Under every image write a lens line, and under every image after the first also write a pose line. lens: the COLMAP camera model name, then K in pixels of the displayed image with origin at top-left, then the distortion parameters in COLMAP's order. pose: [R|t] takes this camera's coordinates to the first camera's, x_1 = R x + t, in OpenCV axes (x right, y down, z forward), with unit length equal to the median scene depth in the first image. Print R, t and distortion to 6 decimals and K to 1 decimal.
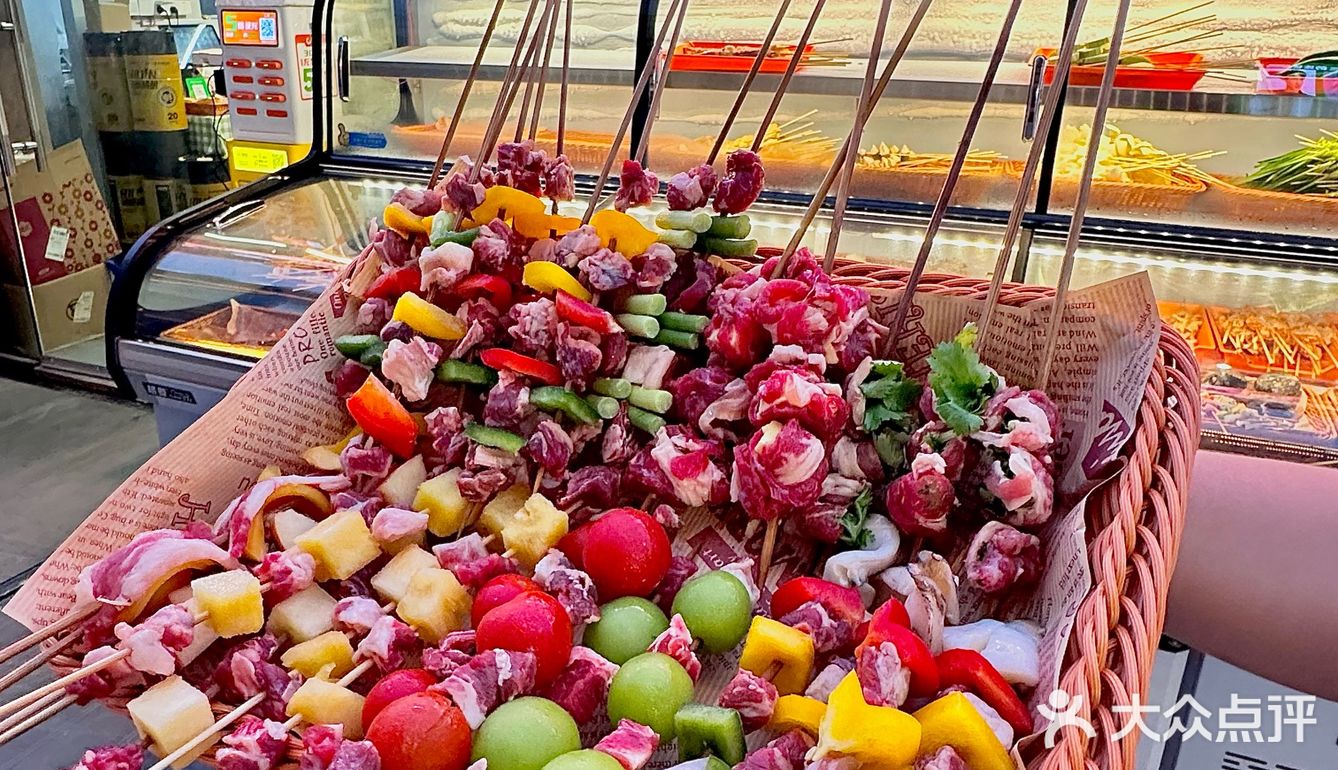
lens RADIAL K [[954.1, 0, 663.1], [0, 954.1, 358.5], [0, 0, 1]] dist [0.001804, -0.001623]
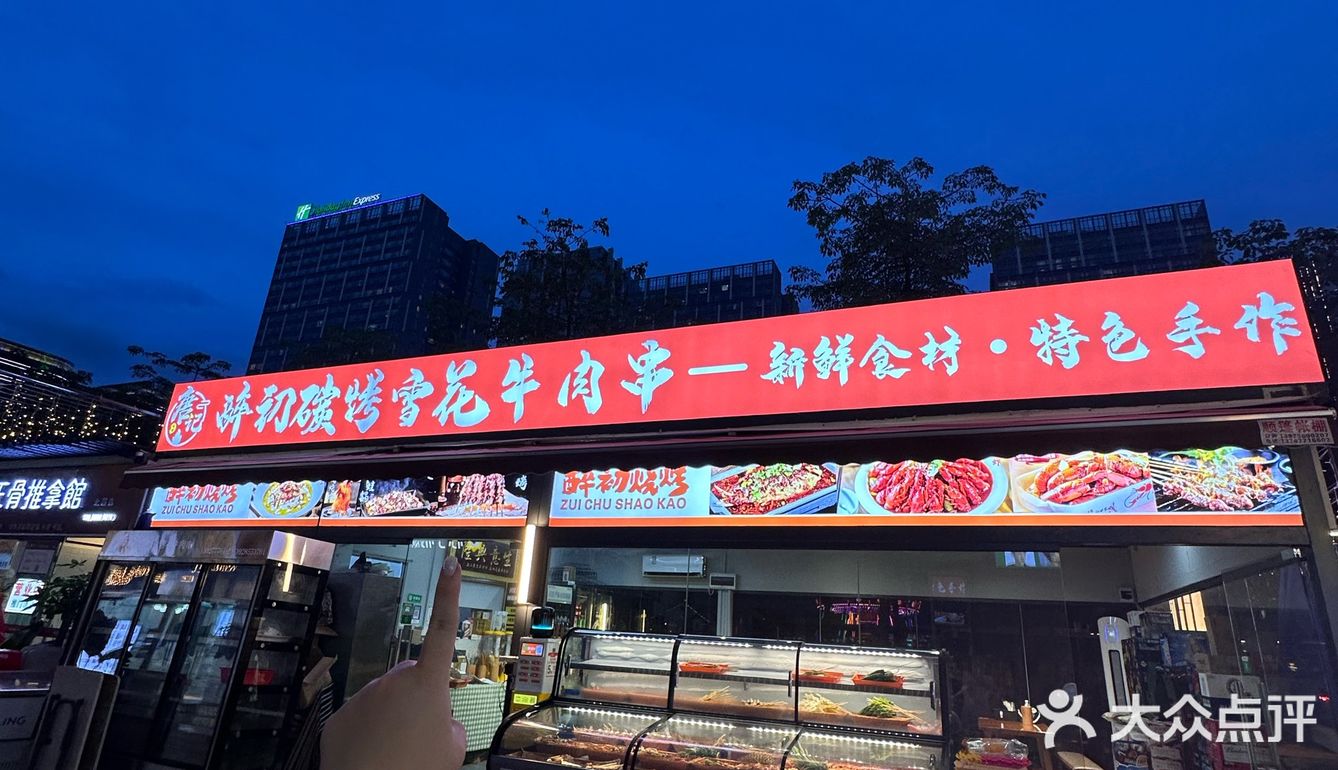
lens RADIAL K [[717.3, 0, 669.0], [0, 717.3, 385.0], [0, 0, 1]] dist [-0.005326, -0.000329]
pose [[0.998991, 0.041316, -0.017628, -0.028188], [-0.043144, 0.773281, -0.632594, 0.389438], [-0.012505, 0.632716, 0.774283, -1.193347]]
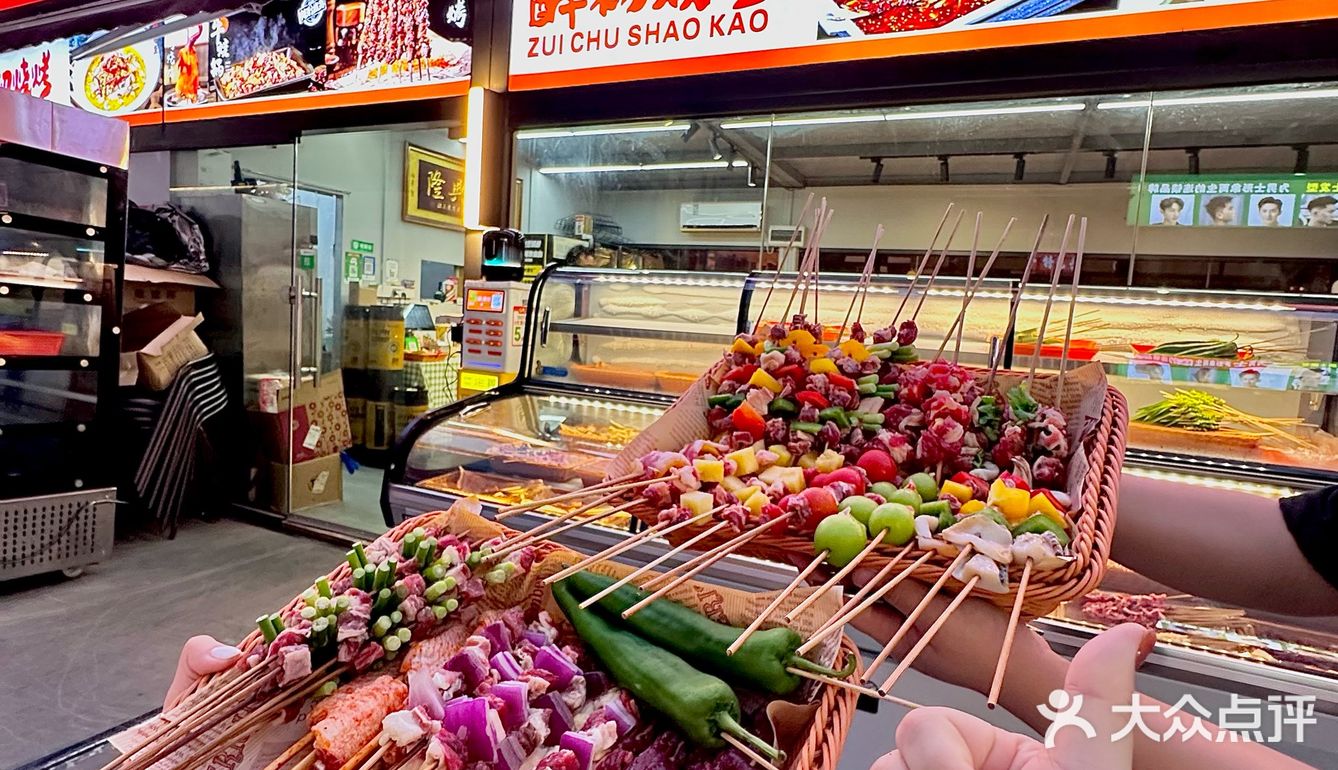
lens RADIAL K [[717.3, 0, 669.0], [0, 717.3, 385.0], [0, 0, 1]] dist [-0.005326, -0.000329]
pose [[0.997257, 0.055916, -0.048494, -0.068736], [-0.066331, 0.965881, -0.250348, 0.069647], [0.032841, 0.252878, 0.966941, -0.108333]]
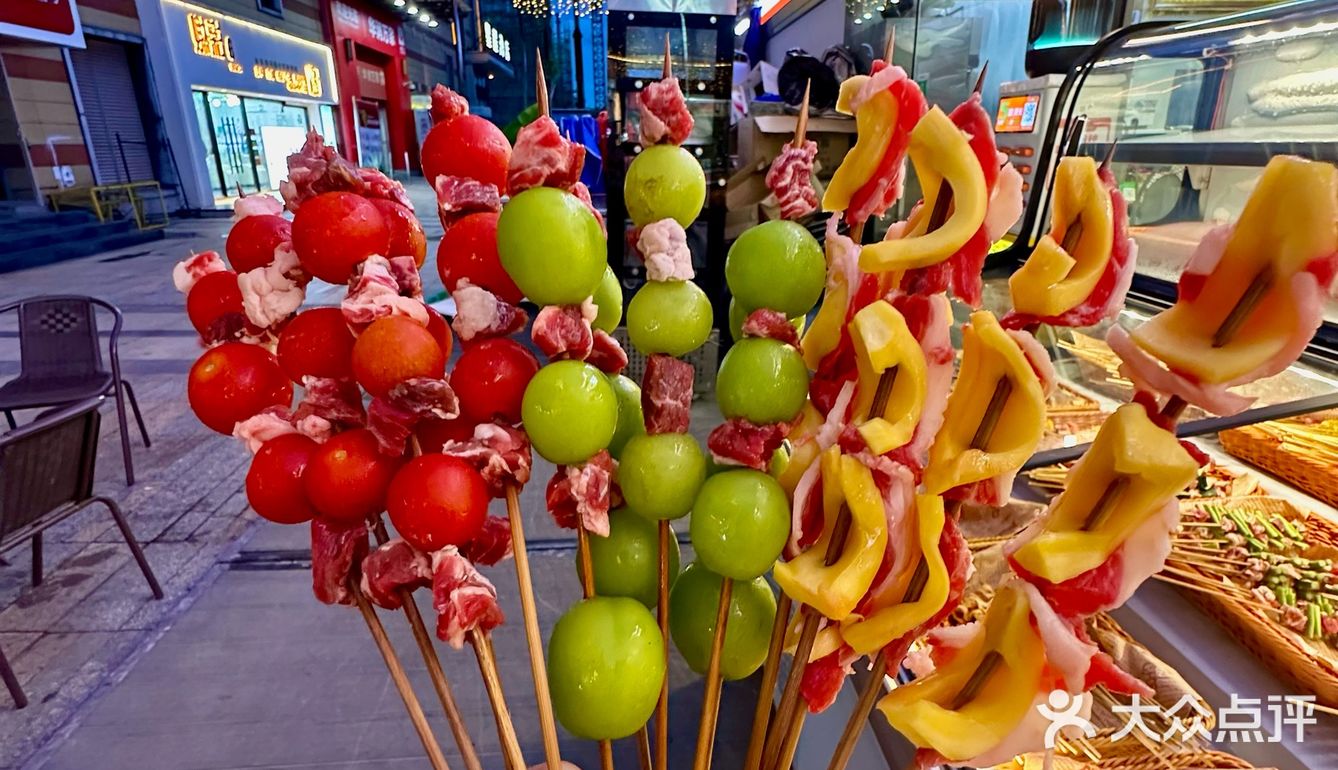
lens RADIAL K [[717.3, 0, 669.0], [0, 717.3, 385.0], [0, 0, 1]] dist [-0.005326, -0.000329]
pose [[0.446462, 0.267325, -0.853938, 0.107682], [-0.282376, 0.947657, 0.149030, -0.100947], [0.849079, 0.174595, 0.498579, 0.411010]]
